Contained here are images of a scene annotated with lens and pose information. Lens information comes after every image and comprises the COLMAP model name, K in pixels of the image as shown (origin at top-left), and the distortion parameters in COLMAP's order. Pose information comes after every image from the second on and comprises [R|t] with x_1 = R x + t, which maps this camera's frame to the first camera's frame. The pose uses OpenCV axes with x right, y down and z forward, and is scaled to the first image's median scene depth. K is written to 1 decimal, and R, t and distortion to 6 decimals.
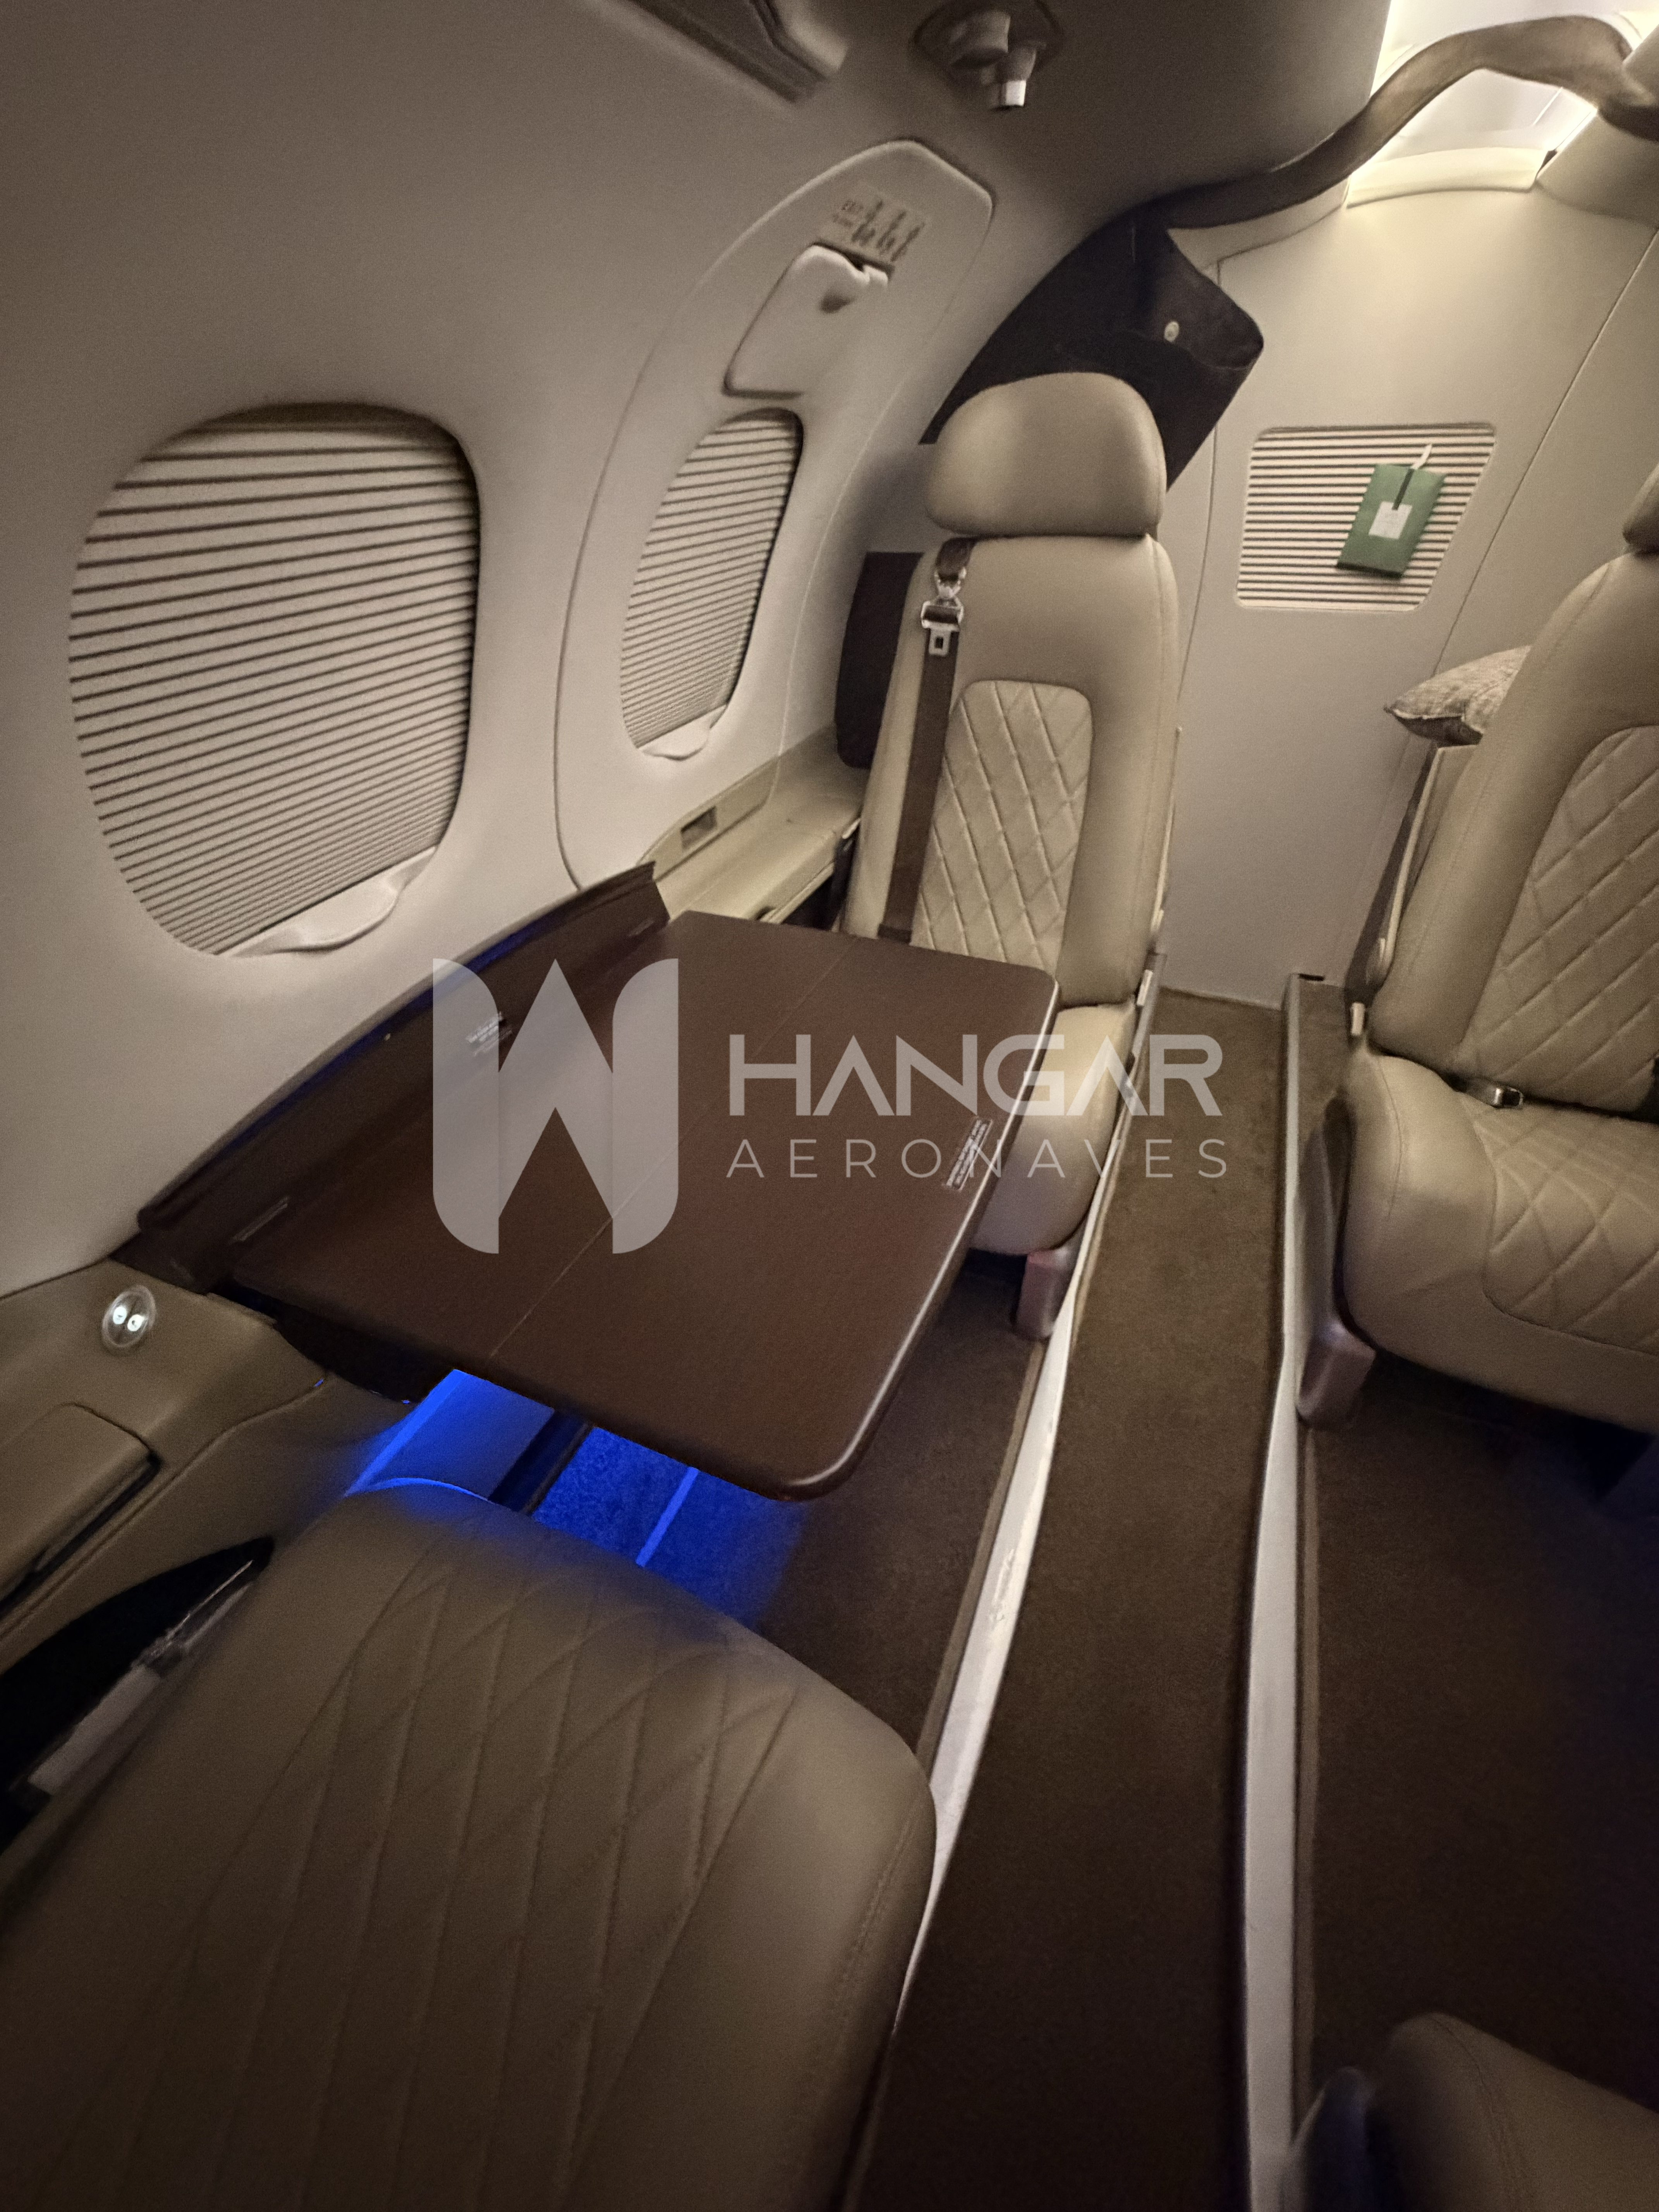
lens RADIAL K [[890.4, 0, 829.5], [0, 890.4, 1106.0], [0, 0, 1]] dist [-0.003280, 0.000411]
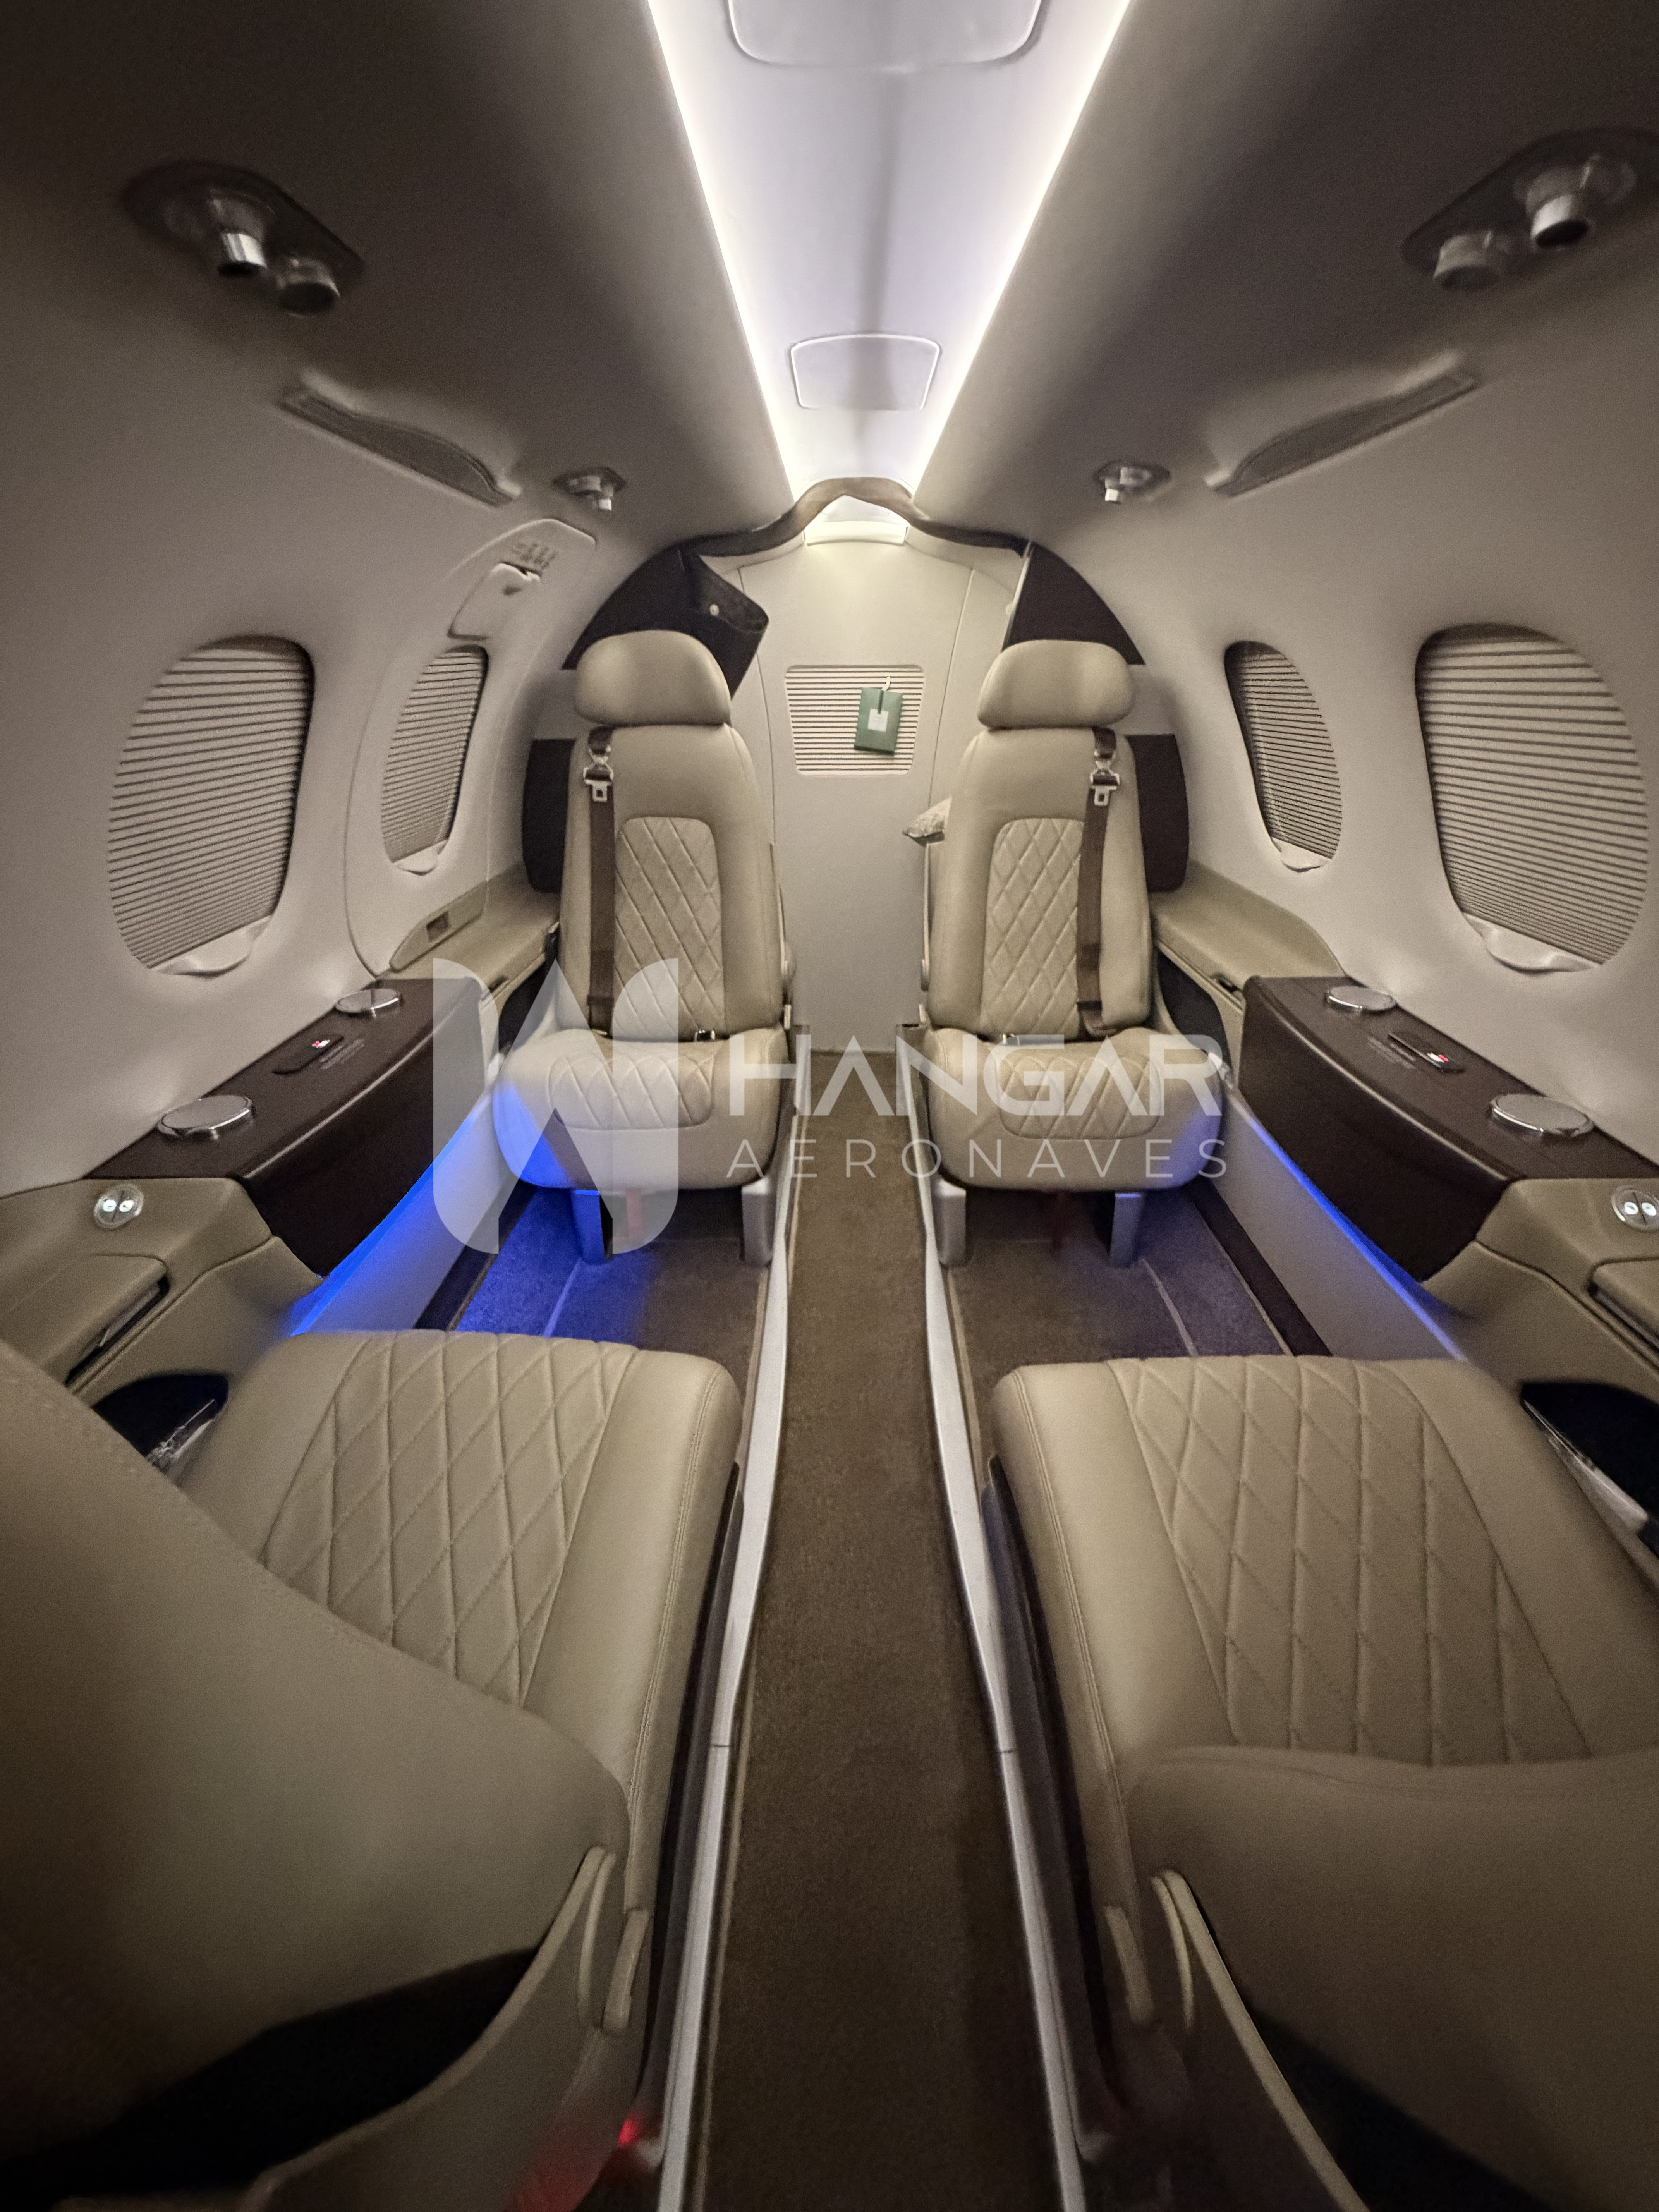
lens RADIAL K [[890.4, 0, 829.5], [0, 890.4, 1106.0], [0, 0, 1]] dist [-0.003280, 0.000411]
pose [[0.927496, -0.148301, 0.343158, -0.106546], [0.211386, 0.965157, -0.154232, 0.282644], [-0.308328, 0.215588, 0.926529, -0.356329]]
